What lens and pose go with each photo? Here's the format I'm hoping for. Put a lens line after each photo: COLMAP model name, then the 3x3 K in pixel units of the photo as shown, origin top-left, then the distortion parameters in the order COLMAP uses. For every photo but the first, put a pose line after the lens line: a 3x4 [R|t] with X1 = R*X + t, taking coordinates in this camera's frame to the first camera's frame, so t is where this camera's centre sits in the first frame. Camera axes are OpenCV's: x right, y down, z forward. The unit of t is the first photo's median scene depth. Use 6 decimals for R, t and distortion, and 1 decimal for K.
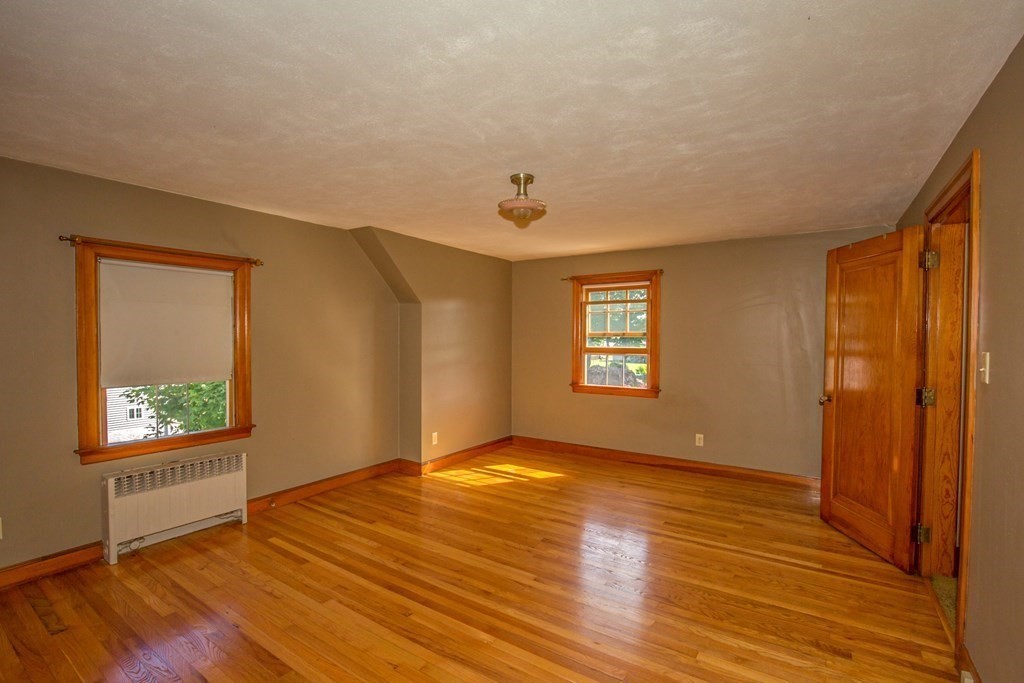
lens RADIAL K [[476.8, 0, 510.5], [0, 476.8, 339.2], [0, 0, 1]] dist [-0.036871, 0.007455]
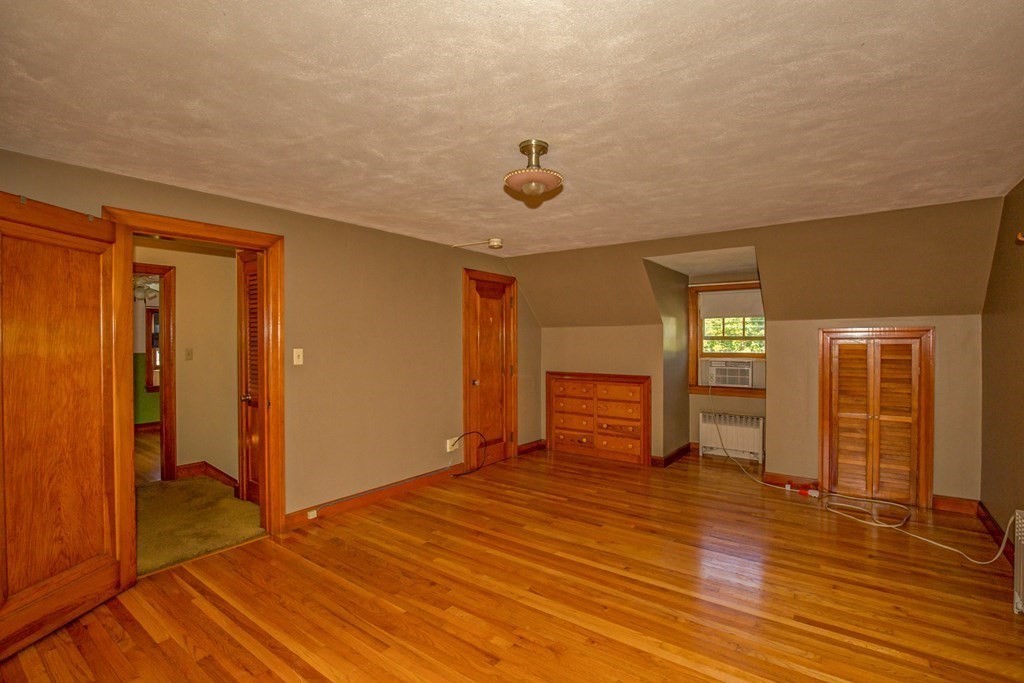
lens RADIAL K [[476.8, 0, 502.0], [0, 476.8, 343.5], [0, 0, 1]] dist [-0.036871, 0.007455]
pose [[-0.997712, -0.002966, 0.067548, 0.024472], [-0.002073, 0.999910, 0.013276, -0.014957], [-0.067582, 0.013106, -0.997628, 1.900591]]
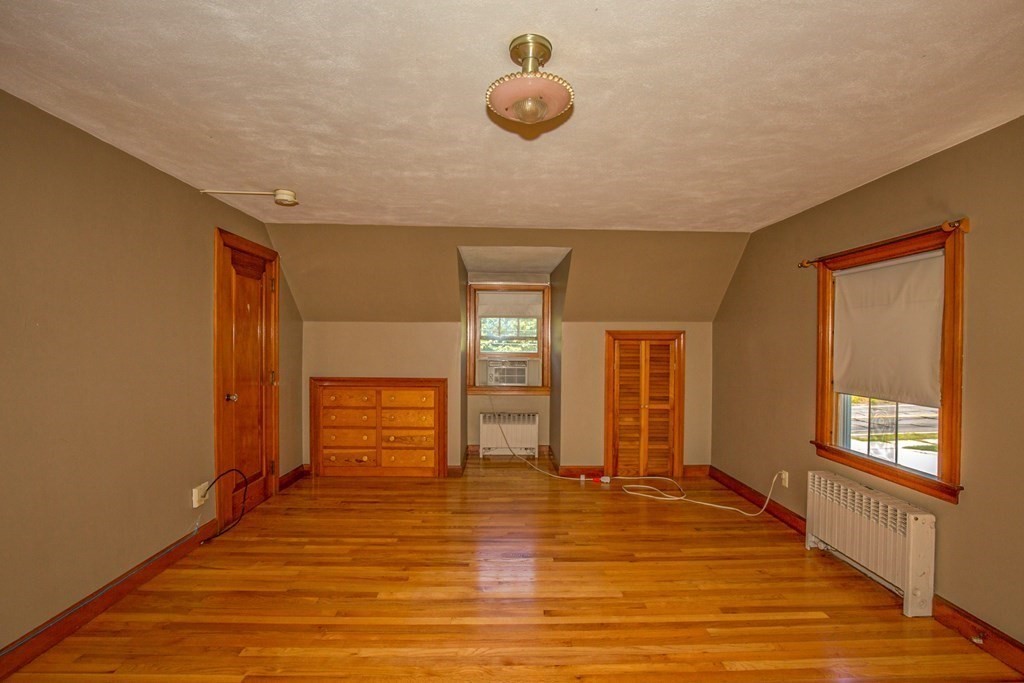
lens RADIAL K [[476.8, 0, 515.0], [0, 476.8, 347.8], [0, 0, 1]] dist [-0.036871, 0.007455]
pose [[-0.816524, -0.005005, -0.577290, 0.367496], [-0.016860, 0.999743, 0.015180, -0.002504], [0.577066, 0.022128, -0.816398, 1.509474]]
